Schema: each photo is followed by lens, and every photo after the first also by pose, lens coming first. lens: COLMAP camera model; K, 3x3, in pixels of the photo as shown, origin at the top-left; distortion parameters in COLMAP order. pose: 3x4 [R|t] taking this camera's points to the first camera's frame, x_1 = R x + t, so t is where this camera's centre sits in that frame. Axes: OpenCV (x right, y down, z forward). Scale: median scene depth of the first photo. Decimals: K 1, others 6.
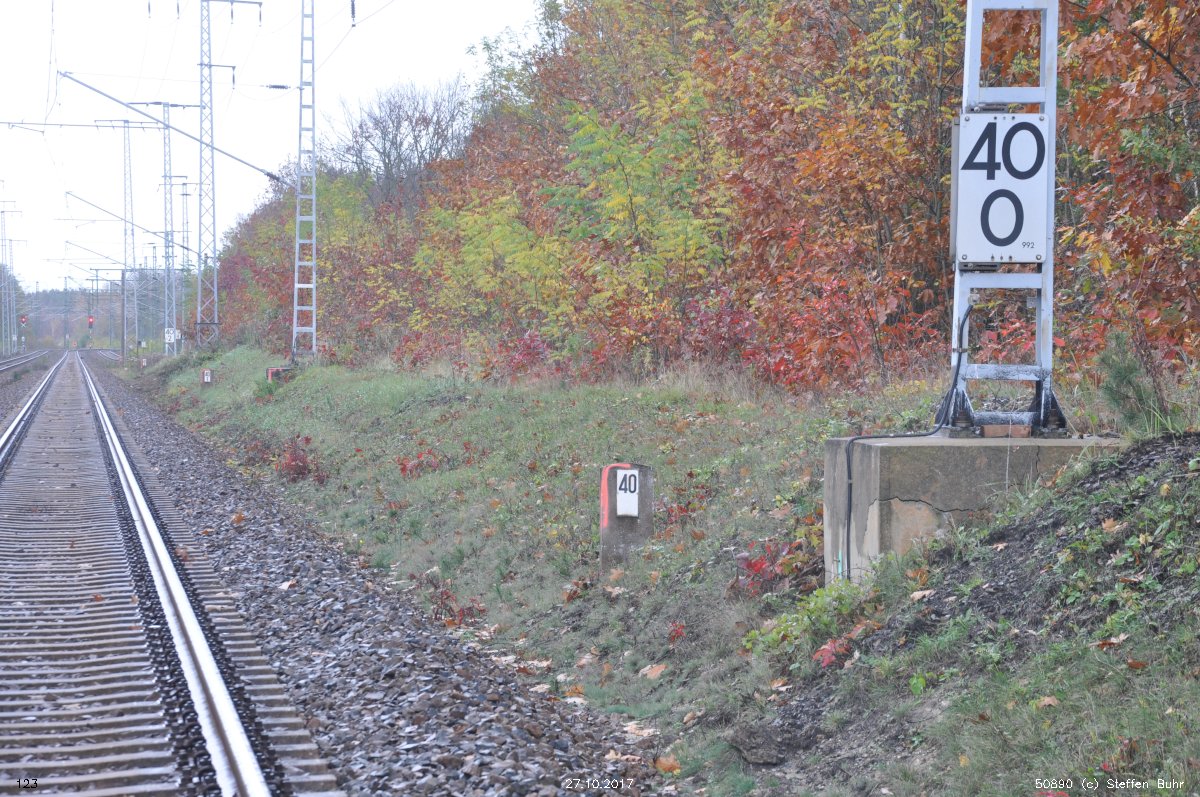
lens RADIAL K [[4657.0, 0, 590.5], [0, 4657.0, 410.1], [0, 0, 1]] dist [1.501381, 0.000000]
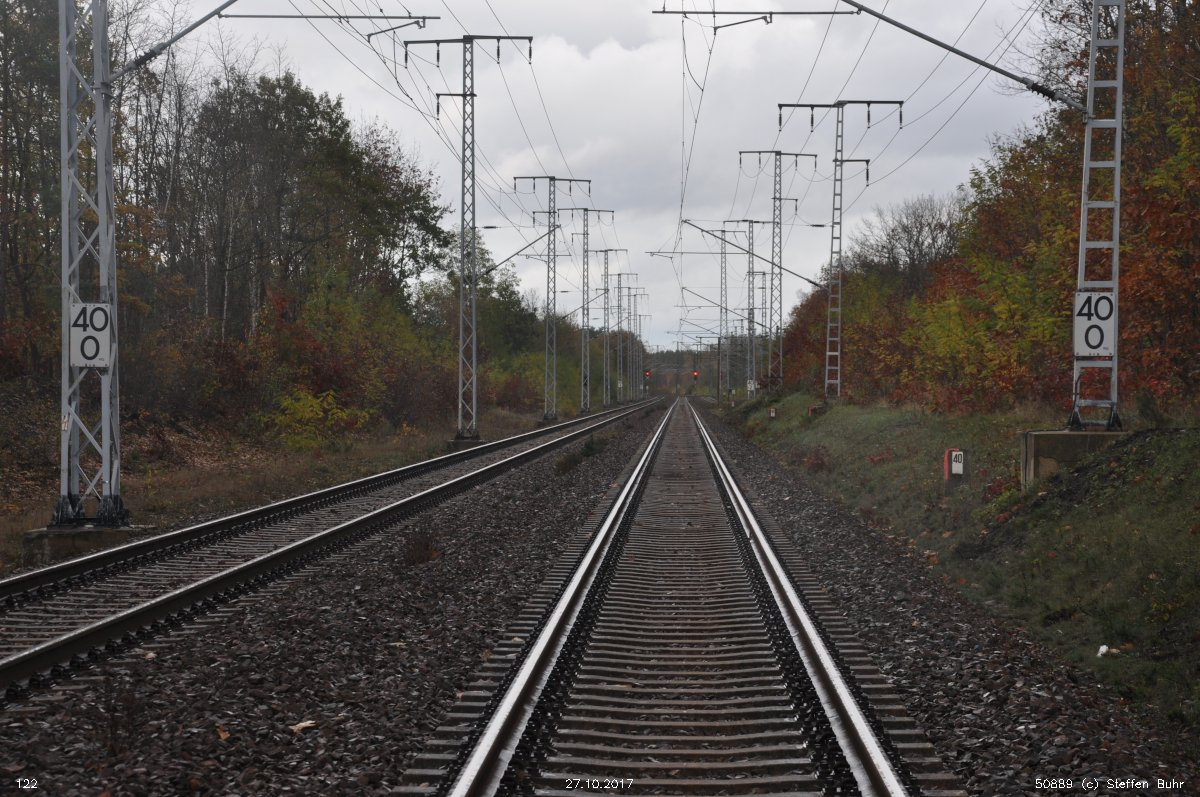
lens RADIAL K [[3614.1, 0, 598.6], [0, 3614.1, 402.6], [0, 0, 1]] dist [0.226028, 0.000000]
pose [[0.991321, 0.005107, -0.131368, 0.021445], [-0.006569, 0.999921, -0.010697, 0.003276], [0.131303, 0.011467, 0.991276, -0.213896]]
